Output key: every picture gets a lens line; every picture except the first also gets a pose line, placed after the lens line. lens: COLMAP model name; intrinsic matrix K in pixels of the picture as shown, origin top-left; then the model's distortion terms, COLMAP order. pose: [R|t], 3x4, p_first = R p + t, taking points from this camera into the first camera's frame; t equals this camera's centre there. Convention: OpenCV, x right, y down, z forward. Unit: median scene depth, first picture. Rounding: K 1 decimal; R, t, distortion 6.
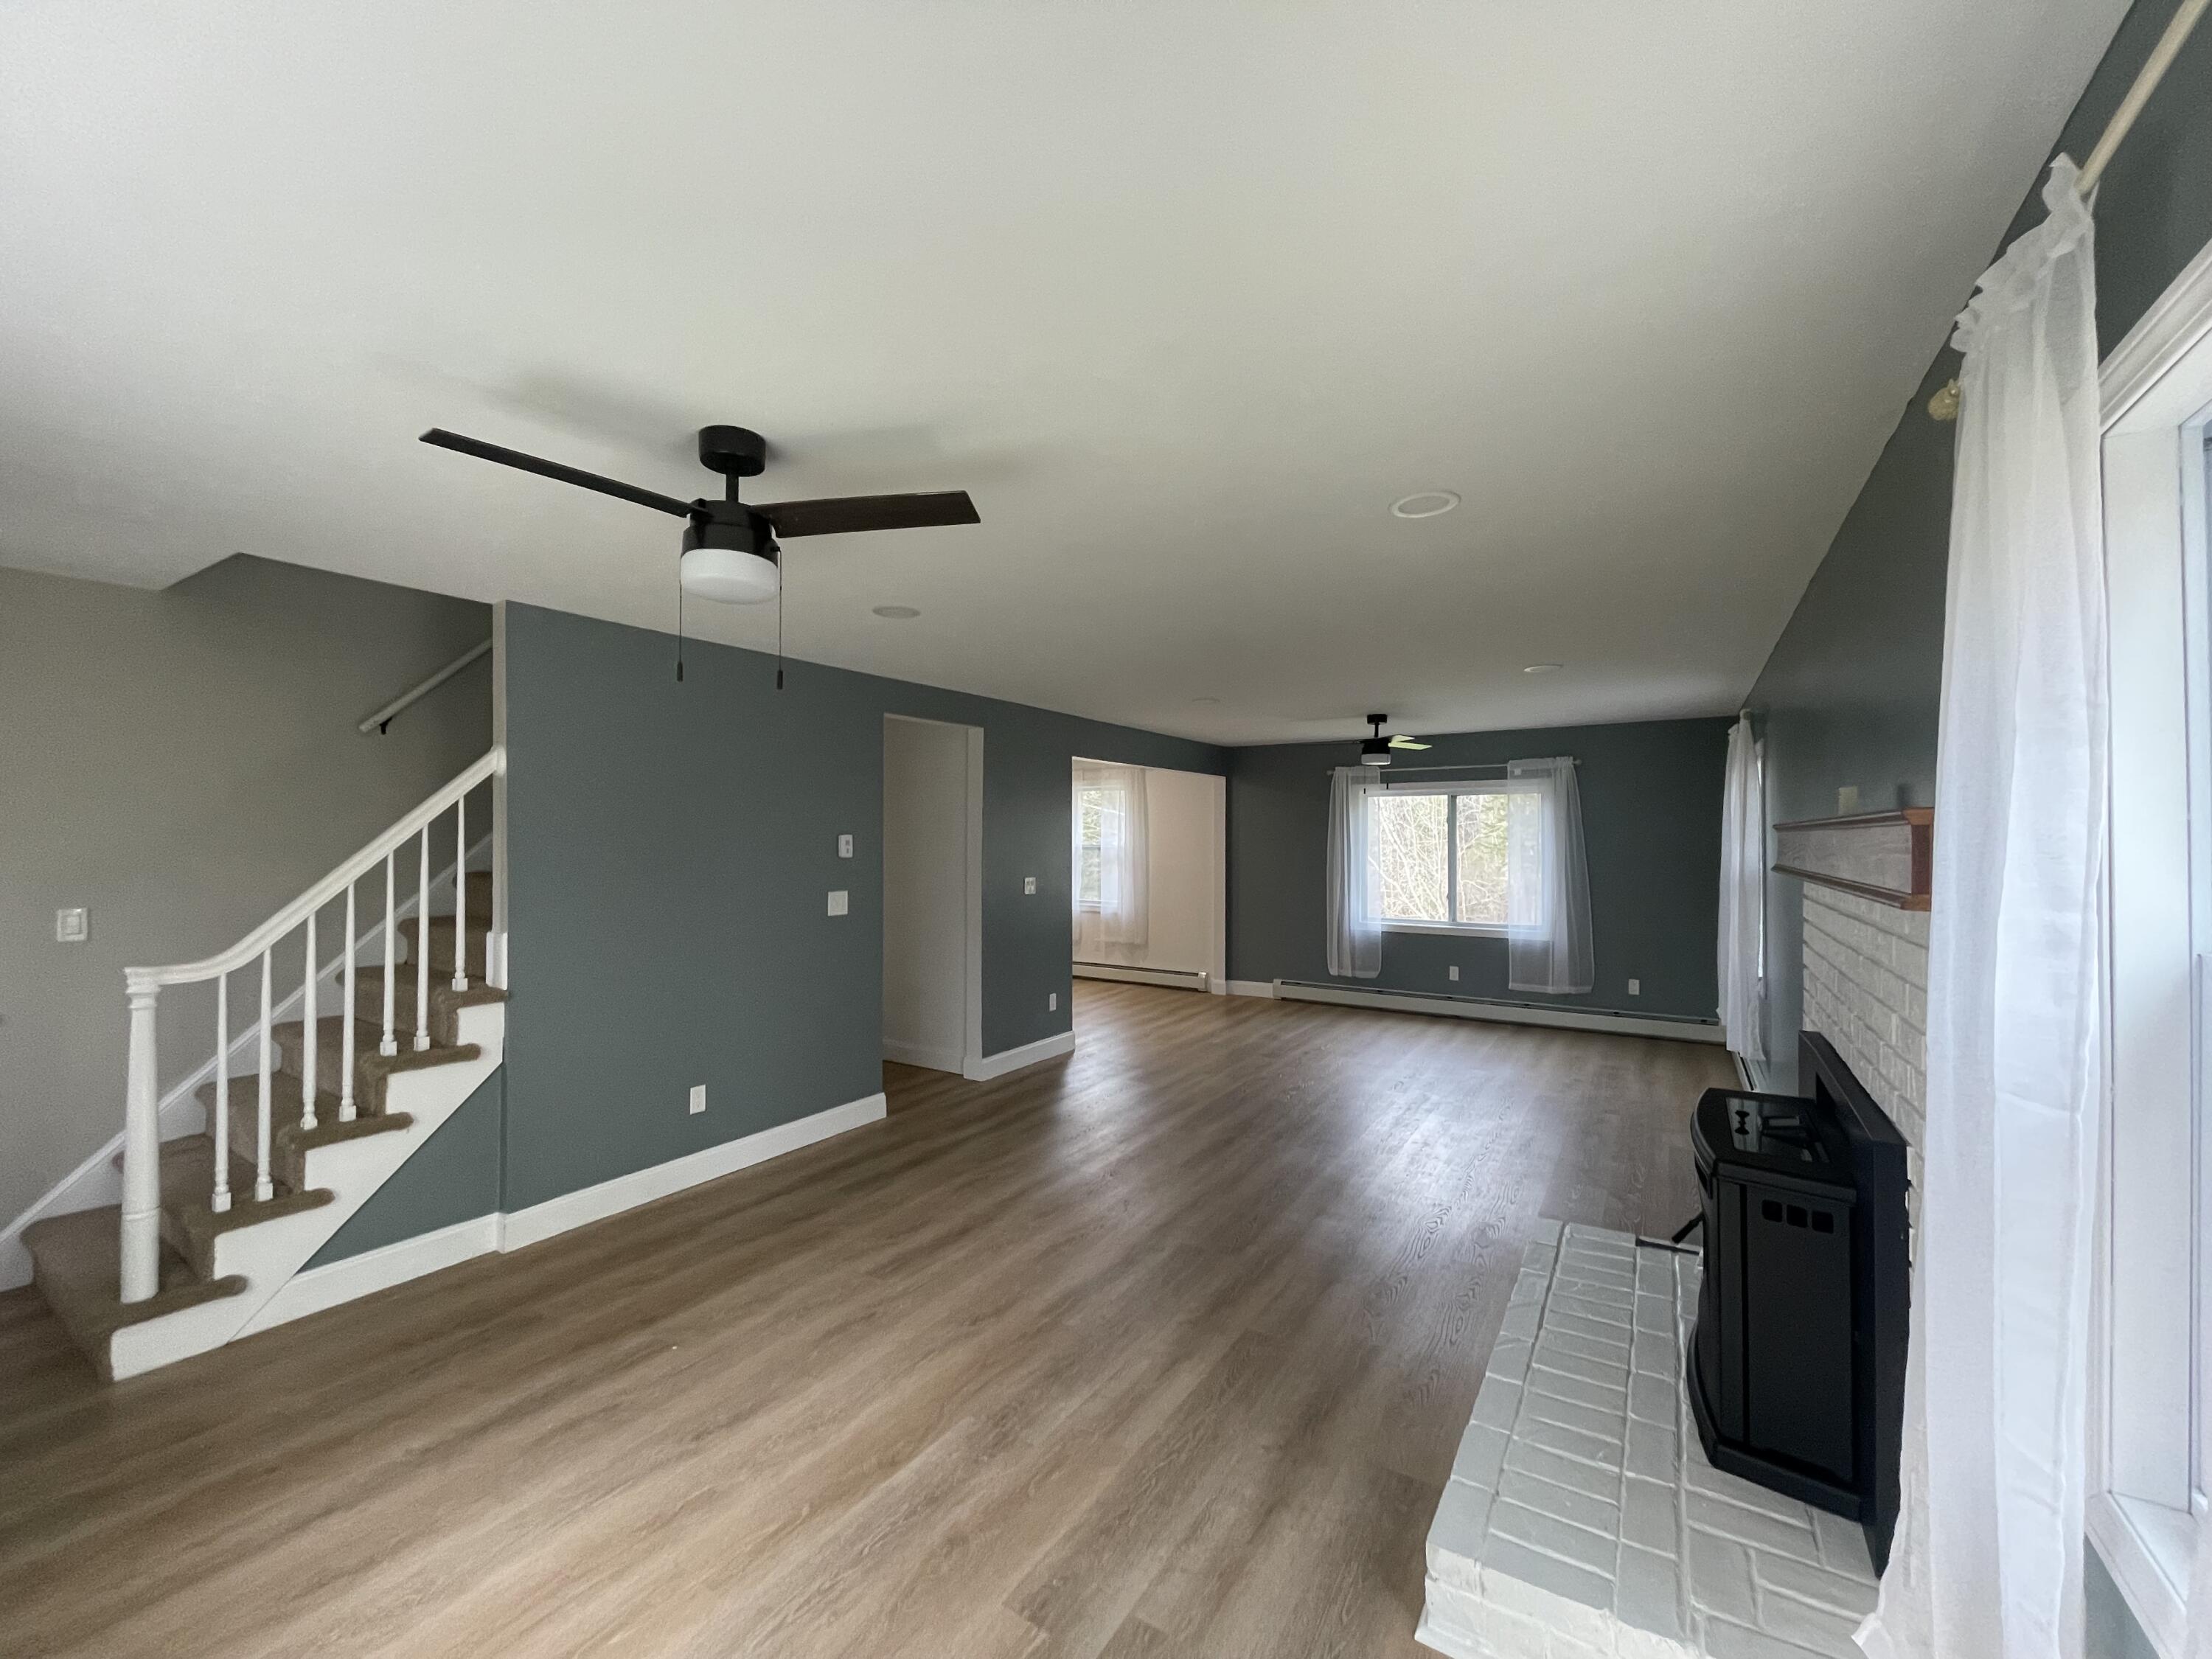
lens RADIAL K [[907.4, 0, 1106.0], [0, 907.4, 829.5], [0, 0, 1]] dist [-0.000599, 0.000102]
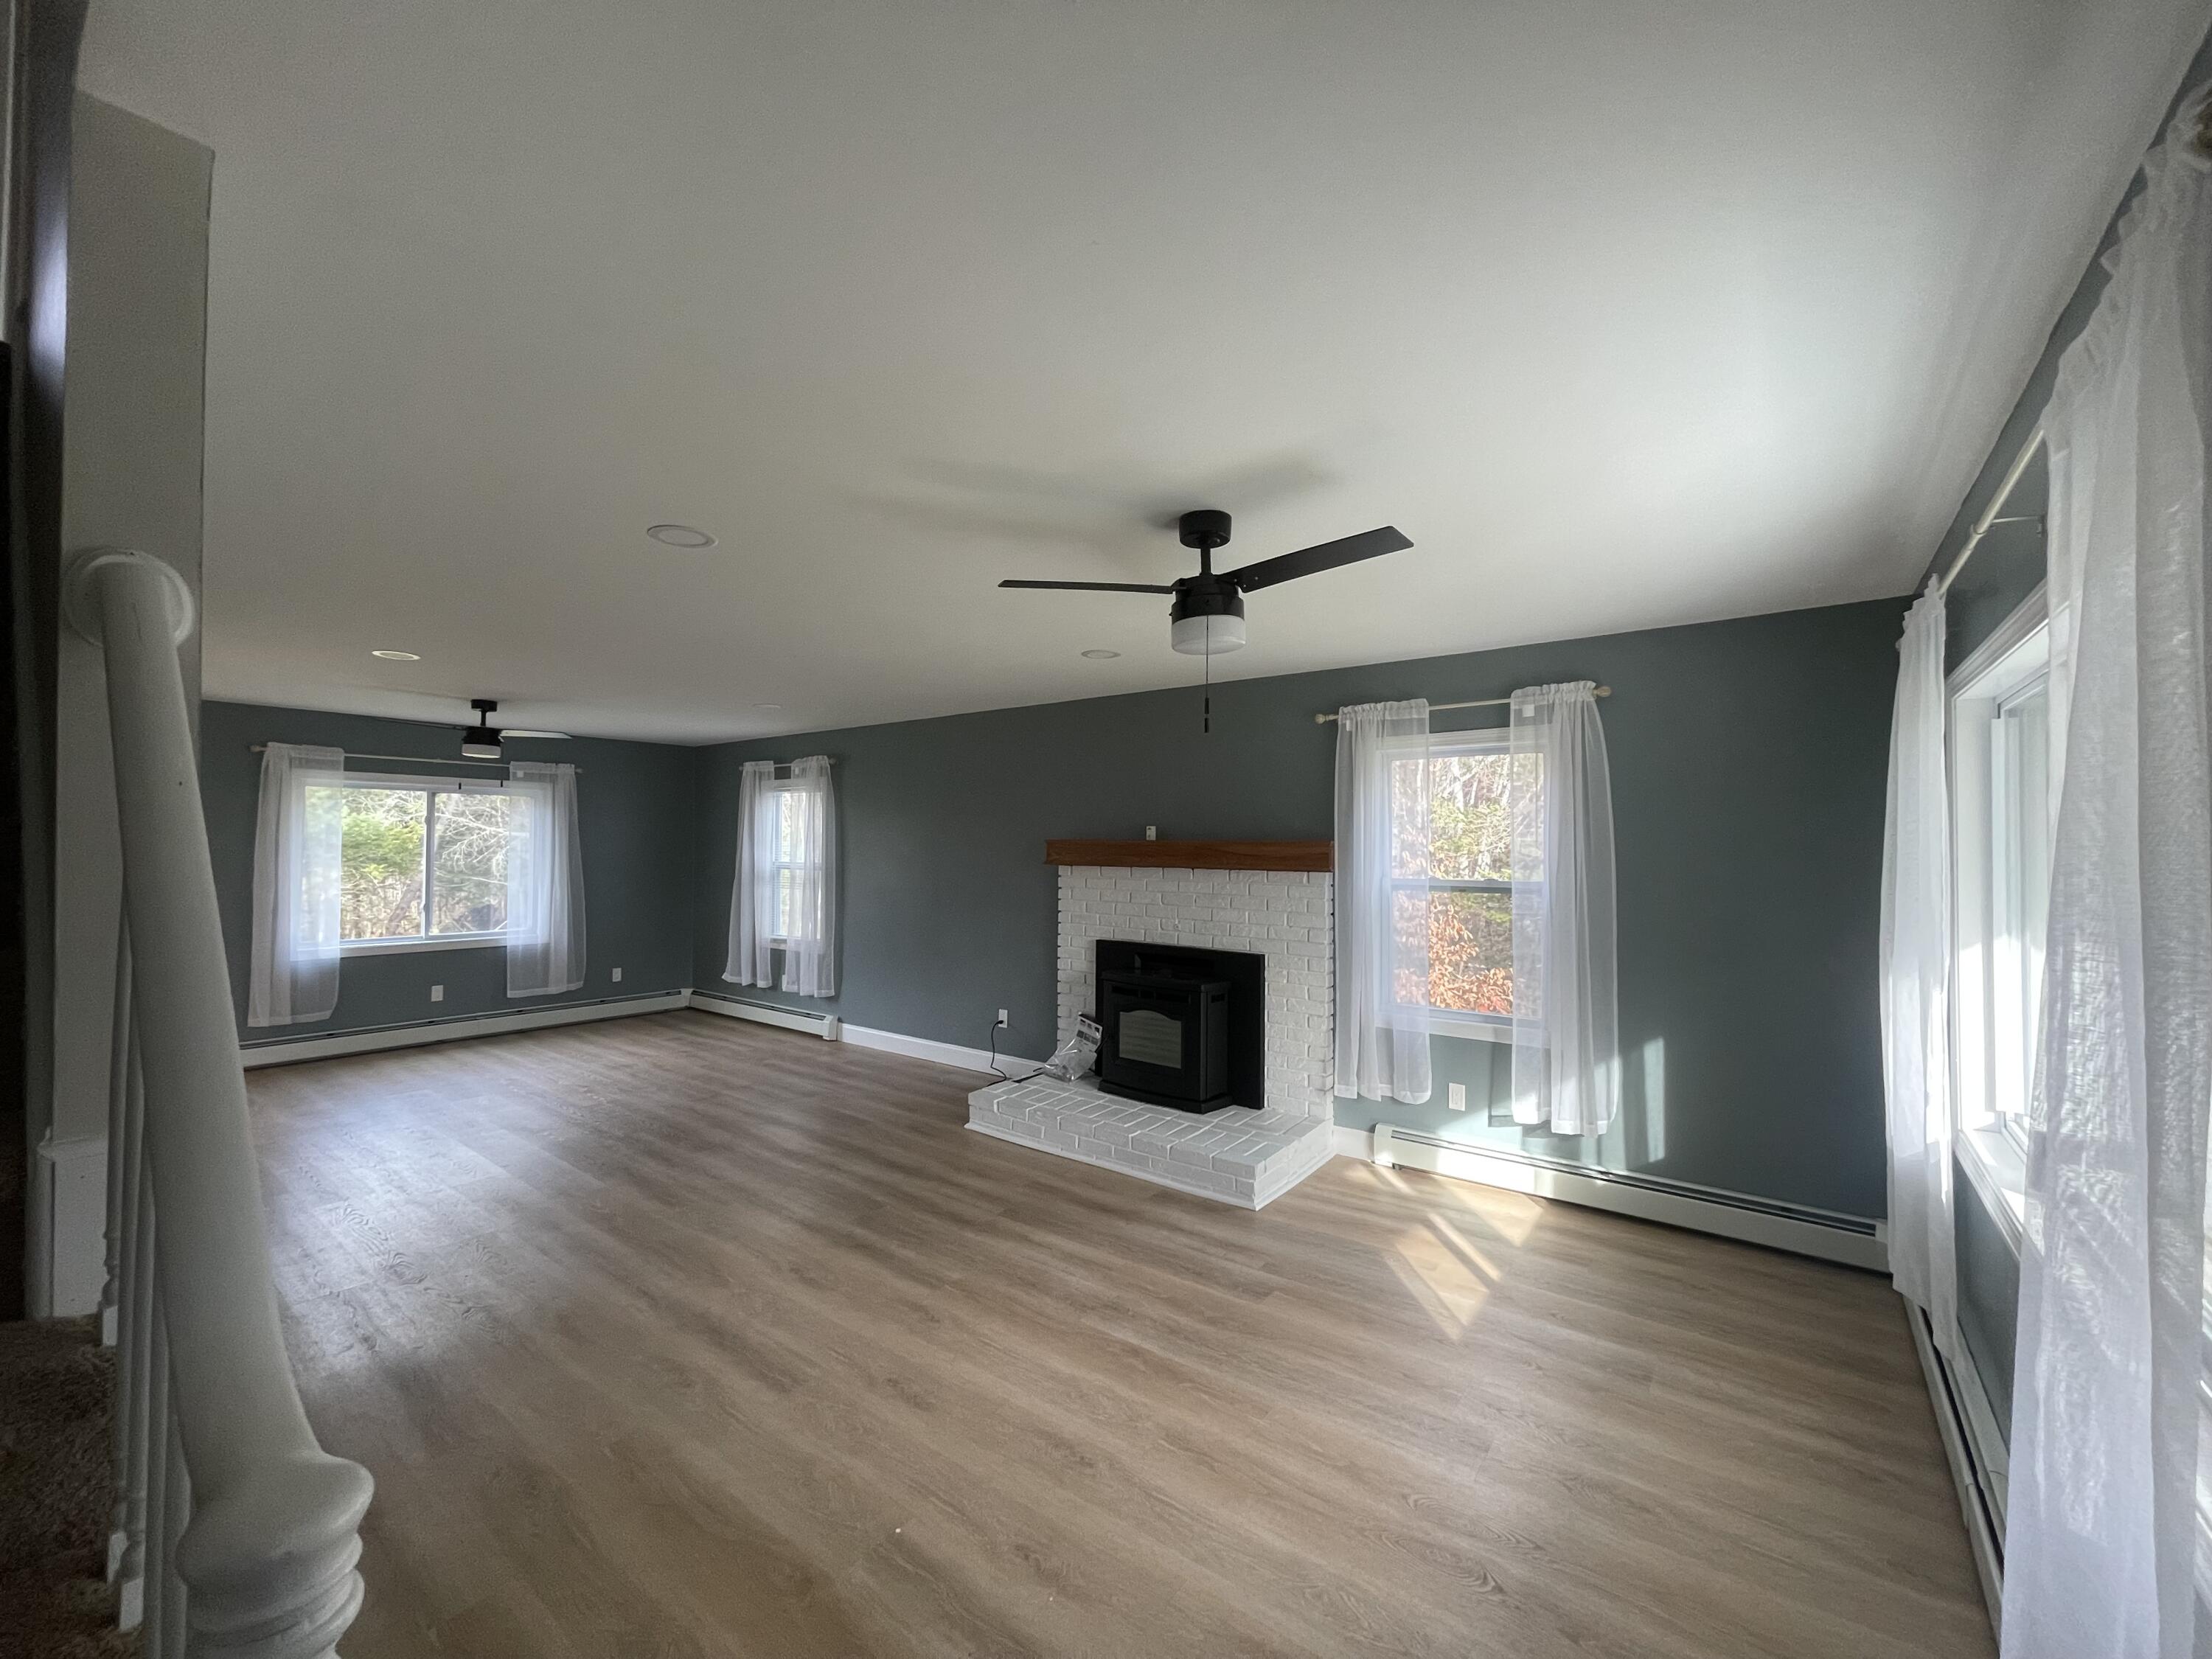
lens RADIAL K [[886.7, 0, 1105.3], [0, 886.7, 834.0], [0, 0, 1]] dist [0.000333, -0.000131]
pose [[0.076478, 0.016300, 0.996938, -0.509923], [-0.019446, 0.999701, -0.014853, 0.003347], [-0.996882, -0.018251, 0.076772, 0.334820]]
